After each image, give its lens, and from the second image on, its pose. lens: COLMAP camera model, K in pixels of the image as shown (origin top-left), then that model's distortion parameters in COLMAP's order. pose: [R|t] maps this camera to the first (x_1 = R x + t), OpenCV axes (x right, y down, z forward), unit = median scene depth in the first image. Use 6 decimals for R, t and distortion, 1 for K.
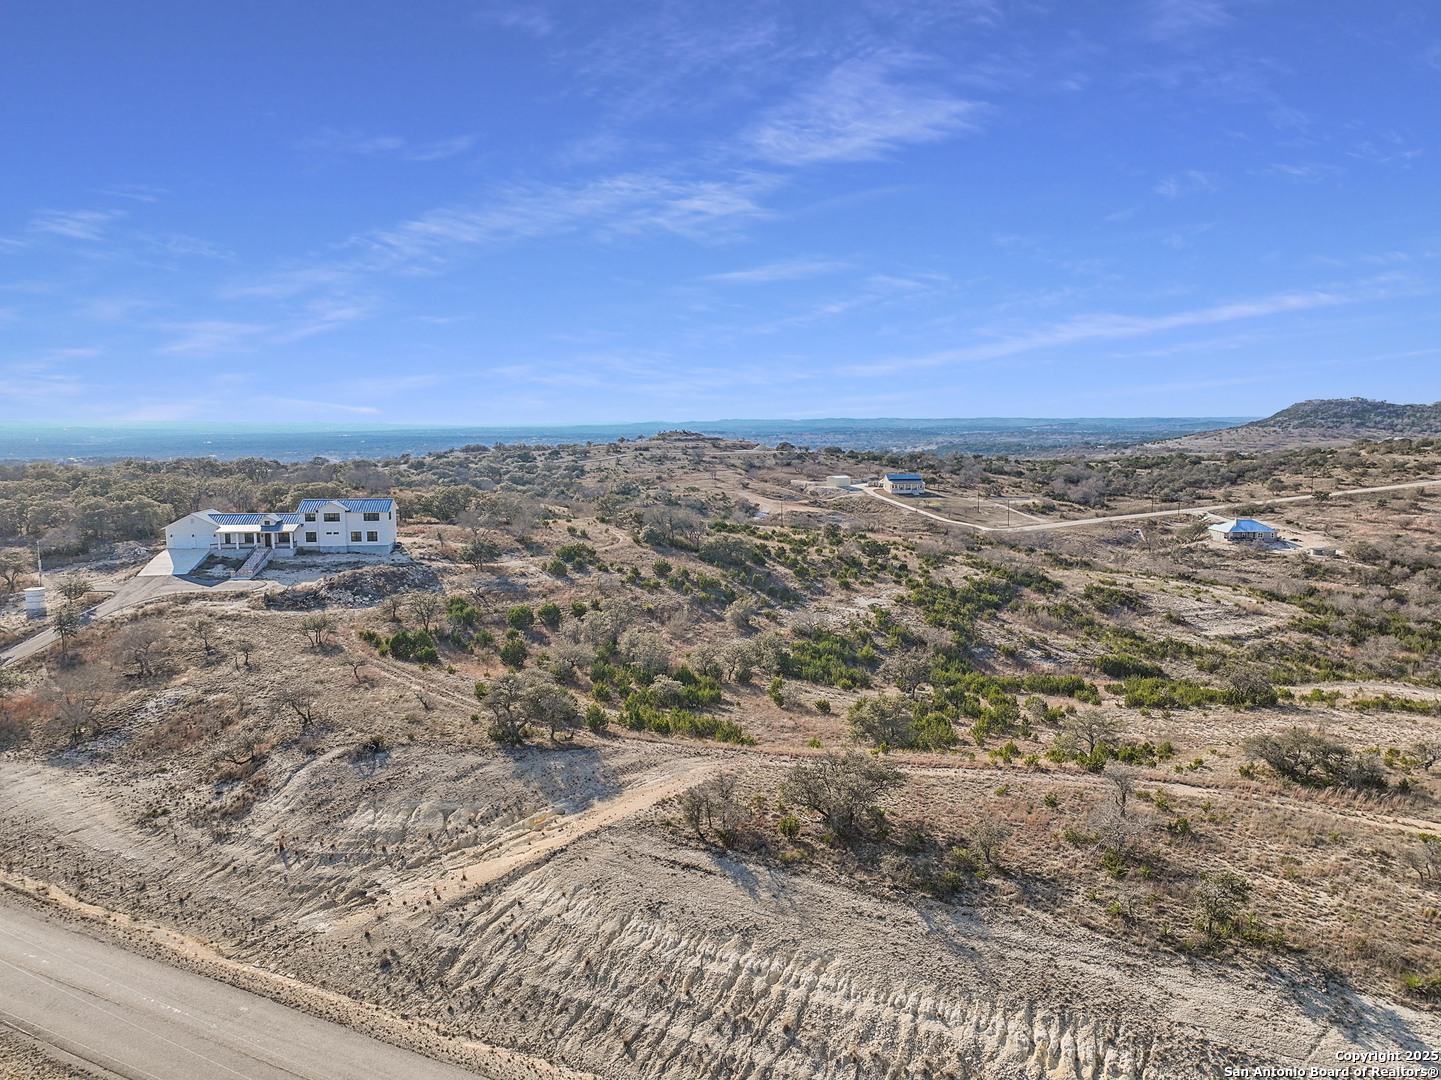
lens RADIAL K [[1039.6, 0, 720.5], [0, 1039.6, 540.0], [0, 0, 1]] dist [-0.010637, 0.026122]
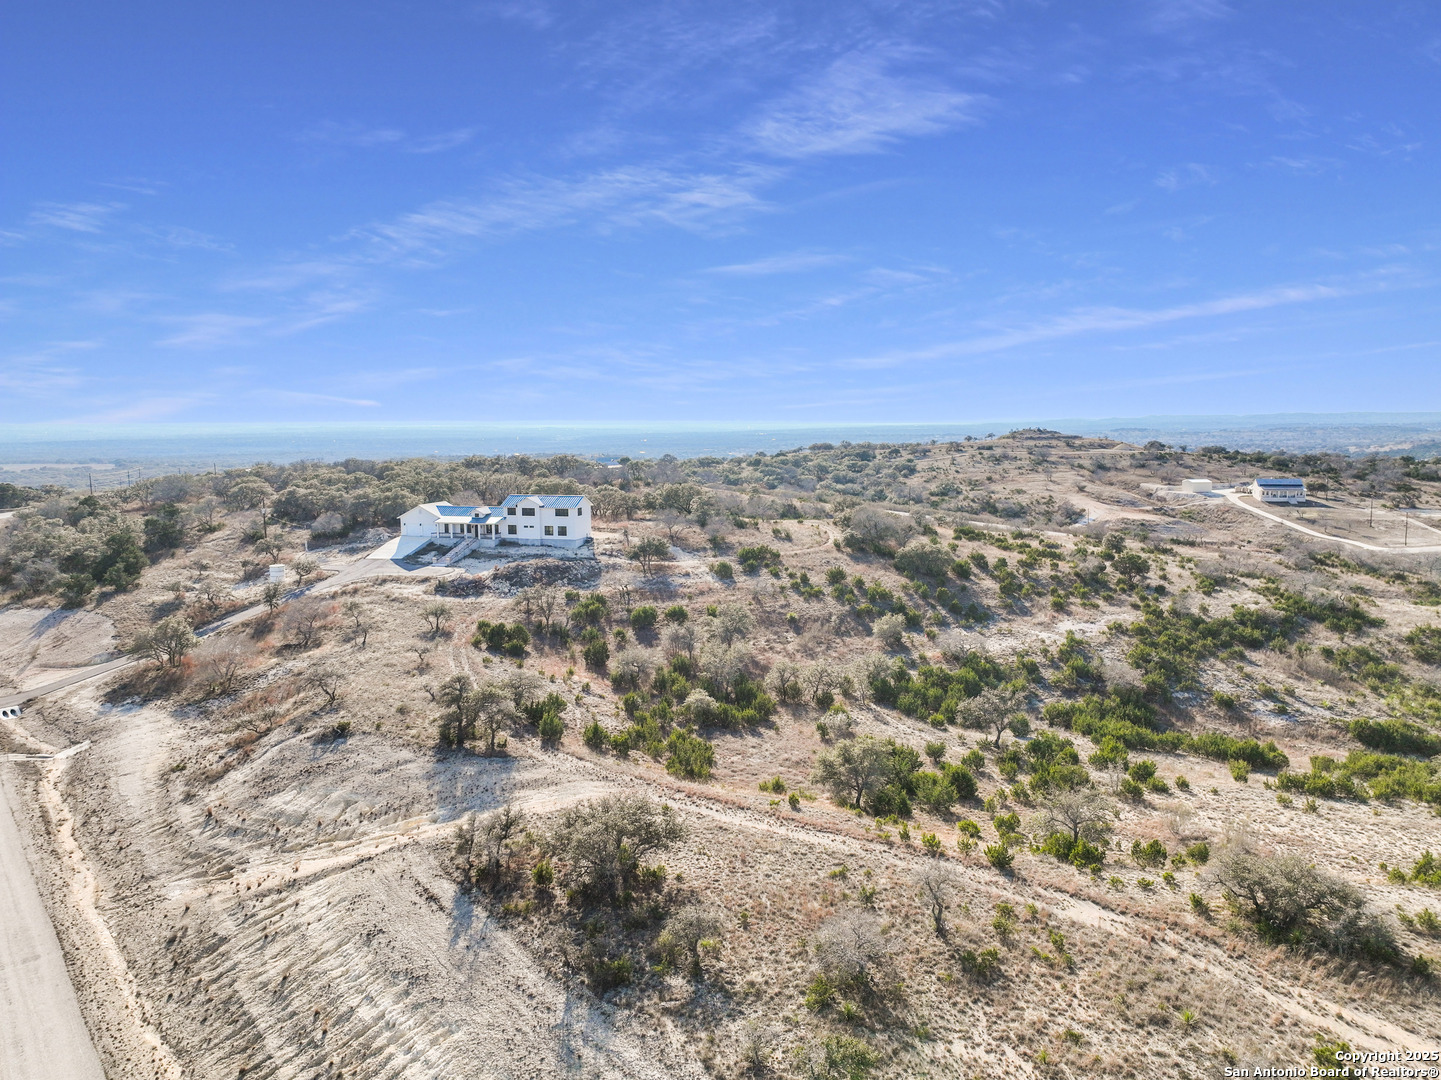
lens RADIAL K [[1039.6, 0, 720.5], [0, 1039.6, 540.0], [0, 0, 1]] dist [-0.010637, 0.026122]
pose [[0.917725, 0.038769, -0.395320, 0.227954], [-0.037949, 0.999231, 0.009898, -0.010764], [0.395400, 0.005918, 0.918490, 0.097462]]
